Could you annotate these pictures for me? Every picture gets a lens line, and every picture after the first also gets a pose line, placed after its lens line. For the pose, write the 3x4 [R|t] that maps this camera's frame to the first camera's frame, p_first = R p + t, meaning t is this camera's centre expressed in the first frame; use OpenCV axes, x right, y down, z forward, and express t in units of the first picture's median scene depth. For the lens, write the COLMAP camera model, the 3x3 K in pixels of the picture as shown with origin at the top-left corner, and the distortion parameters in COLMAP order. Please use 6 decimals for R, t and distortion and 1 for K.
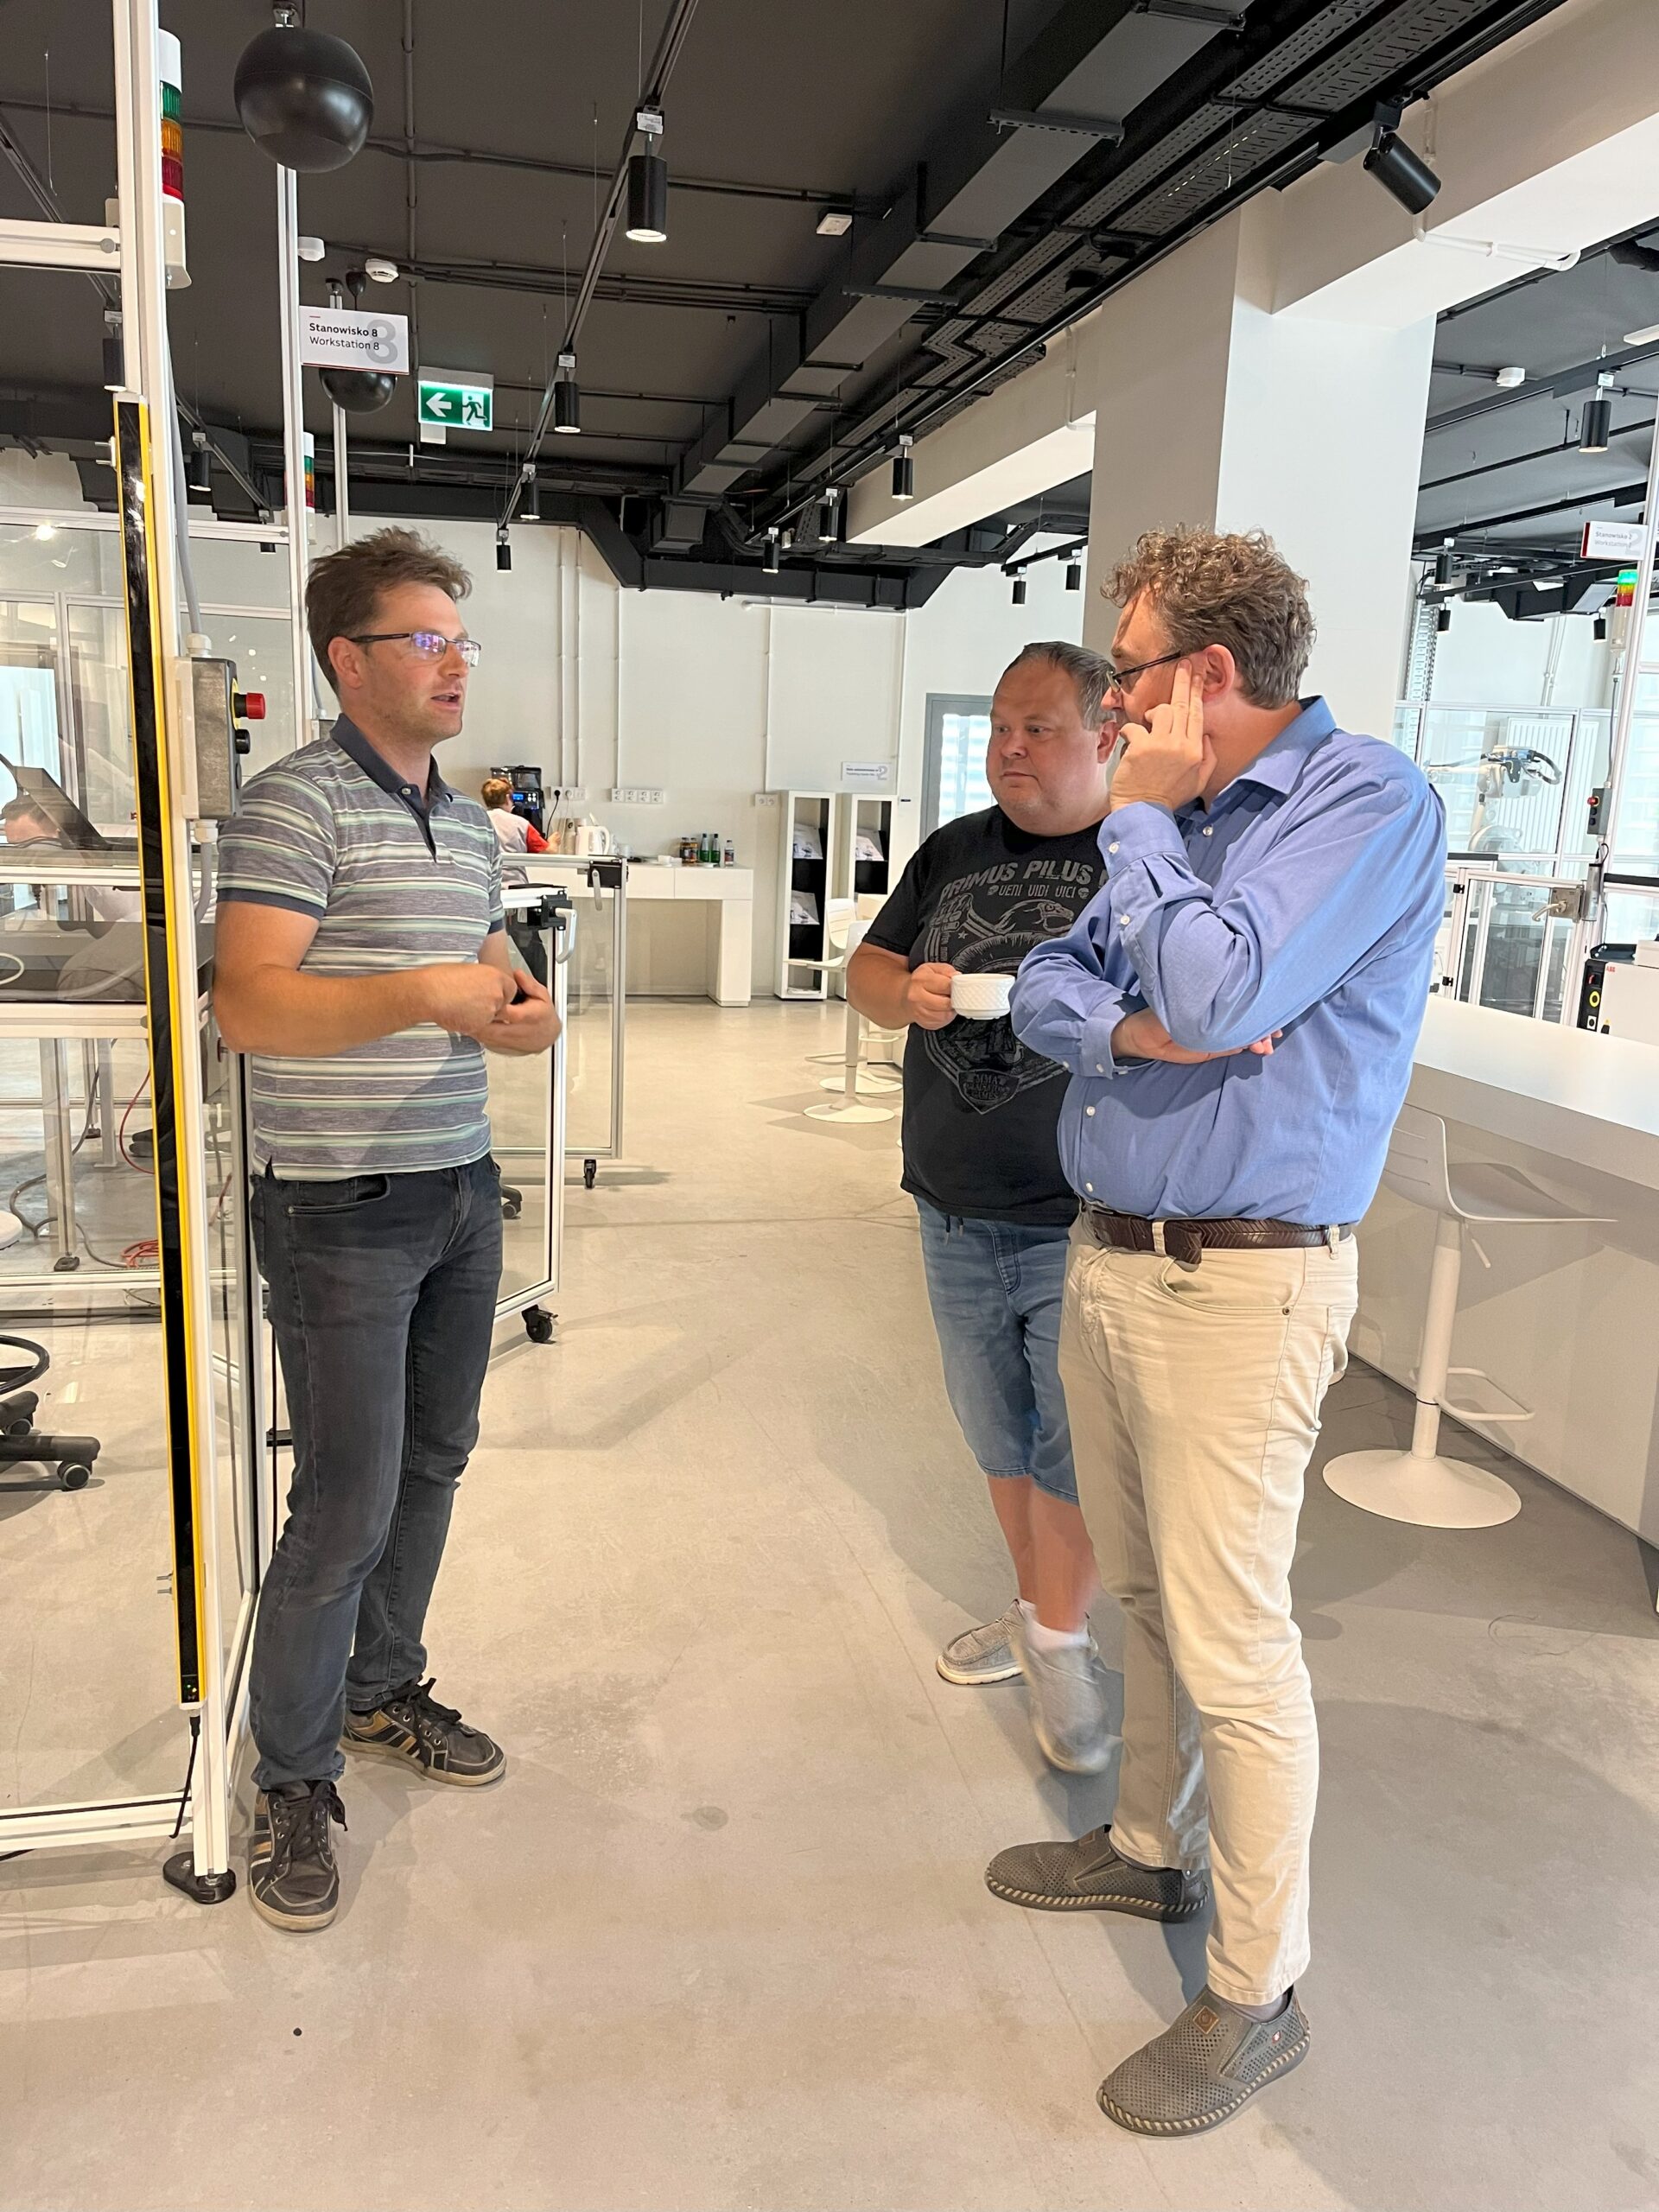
lens RADIAL K [[1665.9, 0, 826.6], [0, 1665.9, 1110.2], [0, 0, 1]] dist [0.044581, -0.066820]
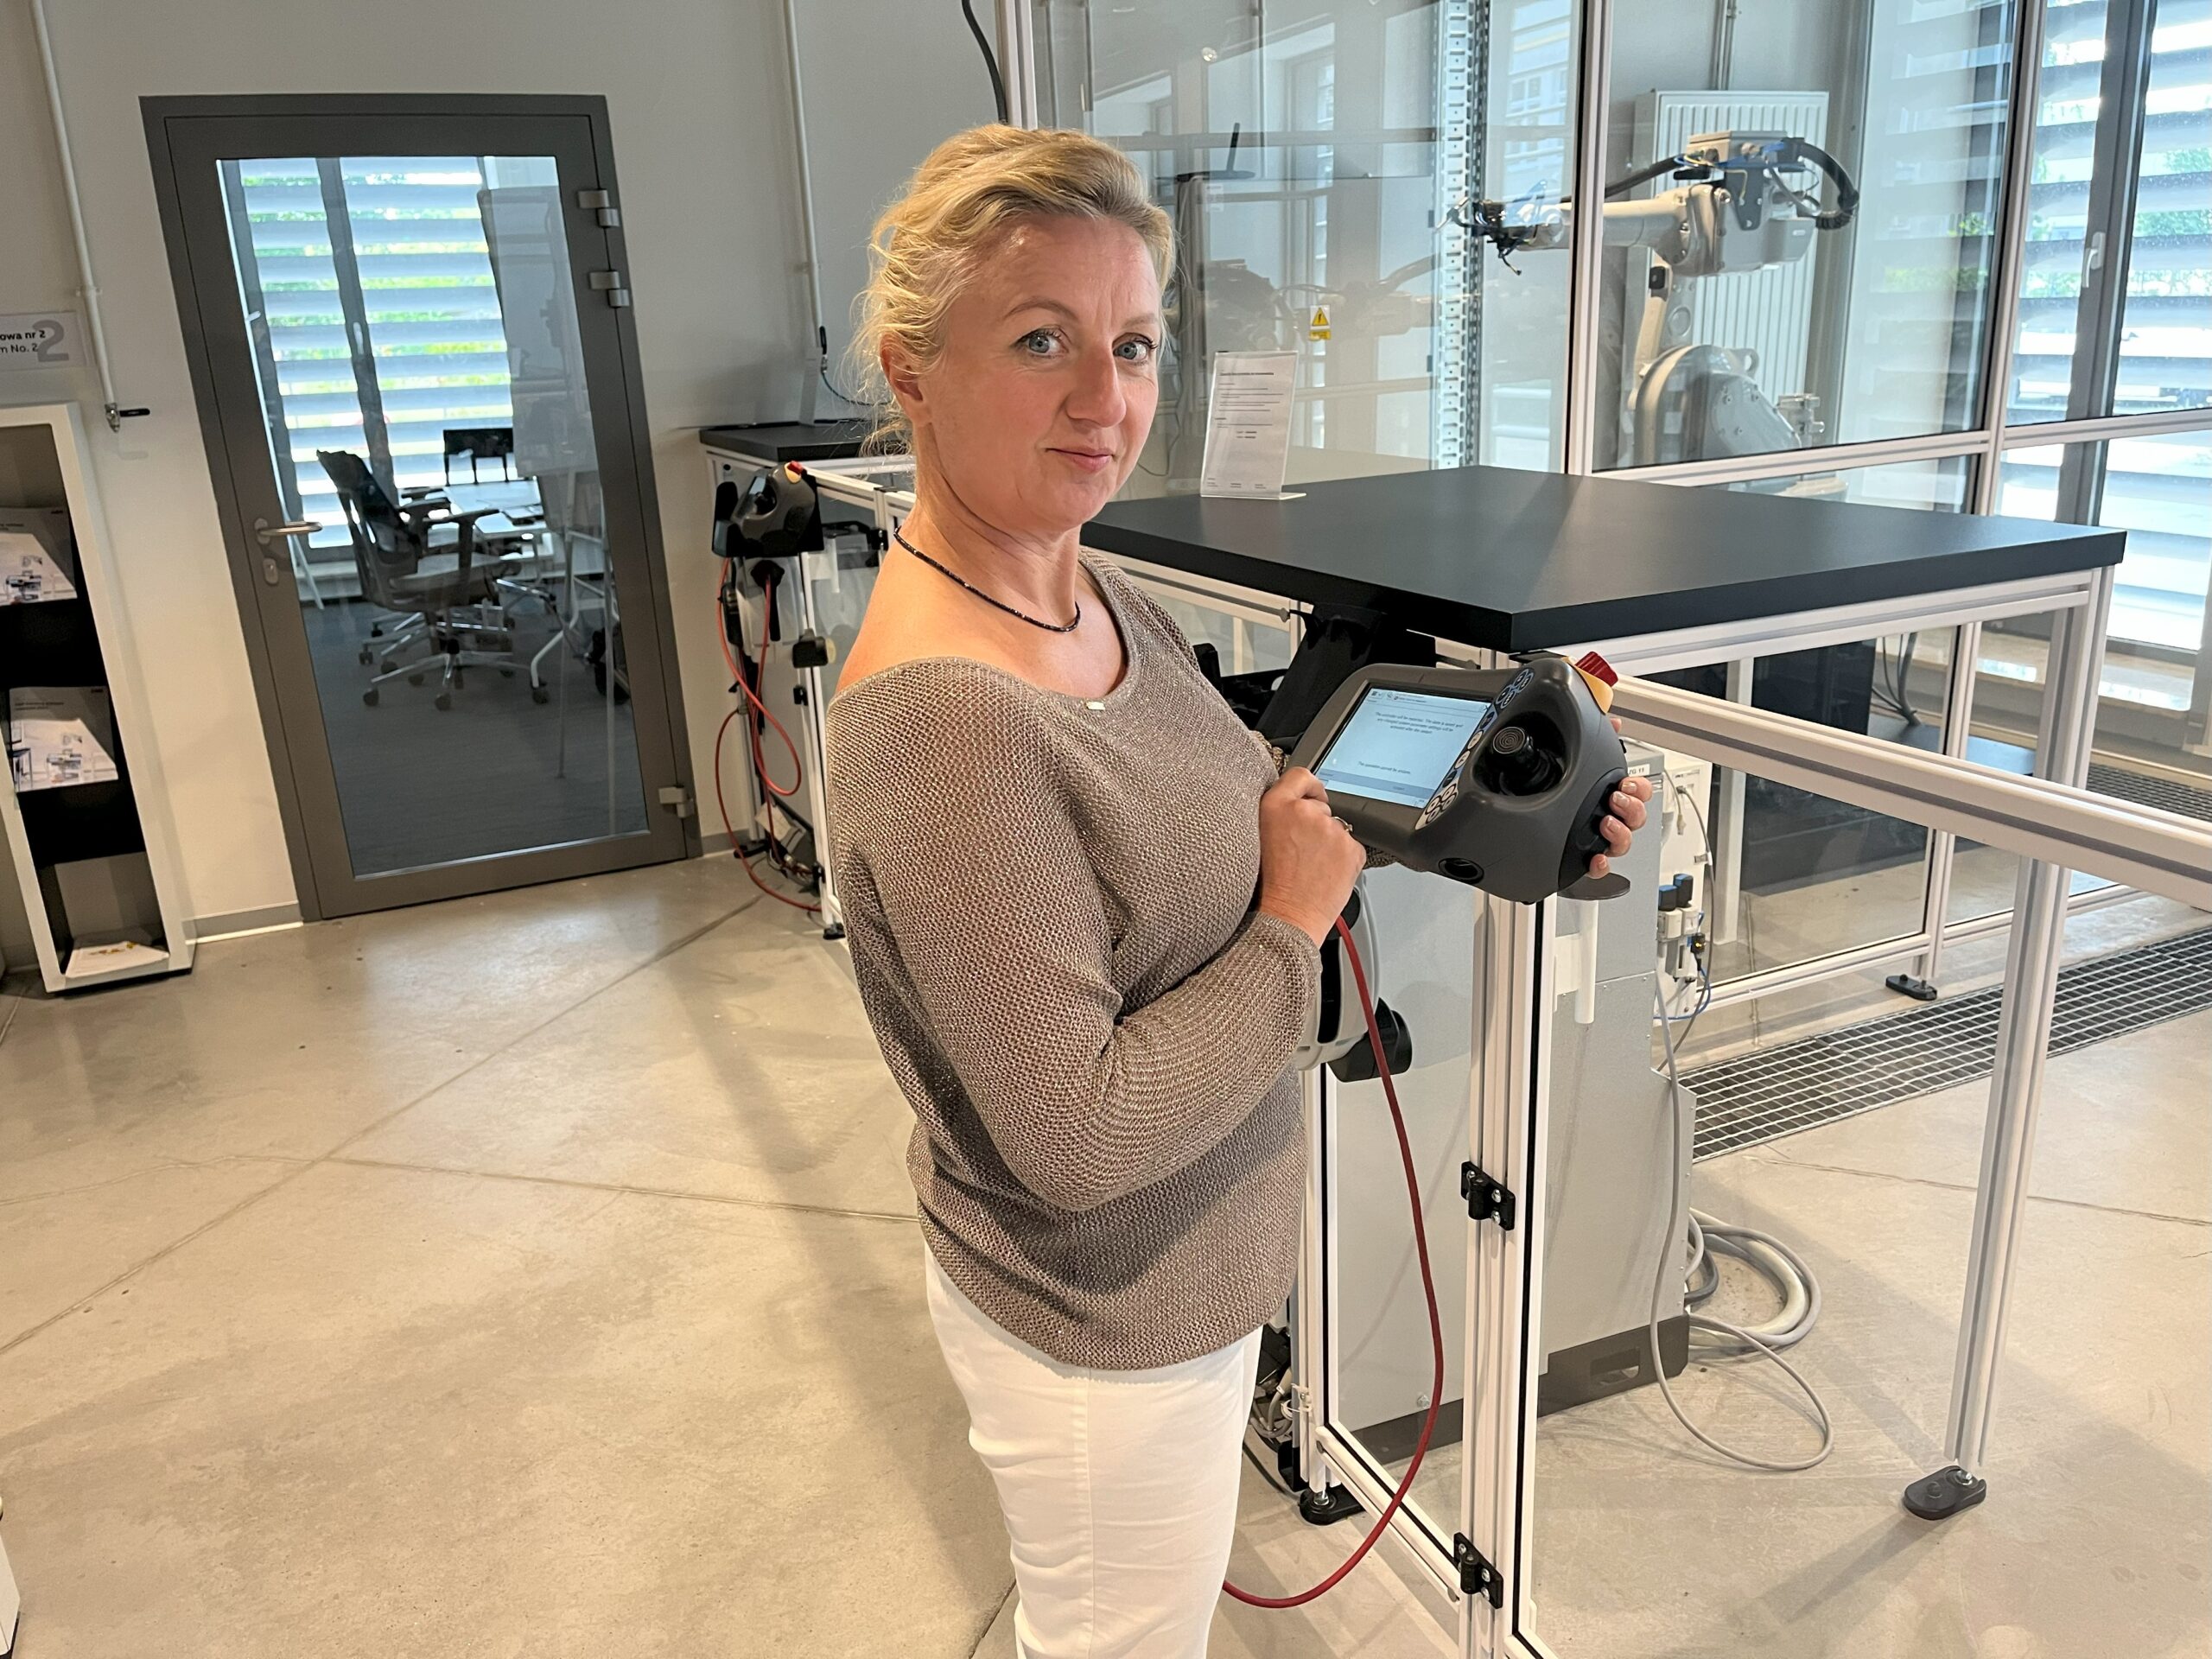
lens RADIAL K [[1665.9, 0, 1106.1], [0, 1665.9, 831.9], [0, 0, 1]] dist [0.044581, -0.066820]
pose [[0.978937, -0.135361, 0.152838, 0.186782], [0.120070, 0.987173, 0.105230, -0.116456], [-0.165122, -0.084662, 0.982633, 0.631139]]
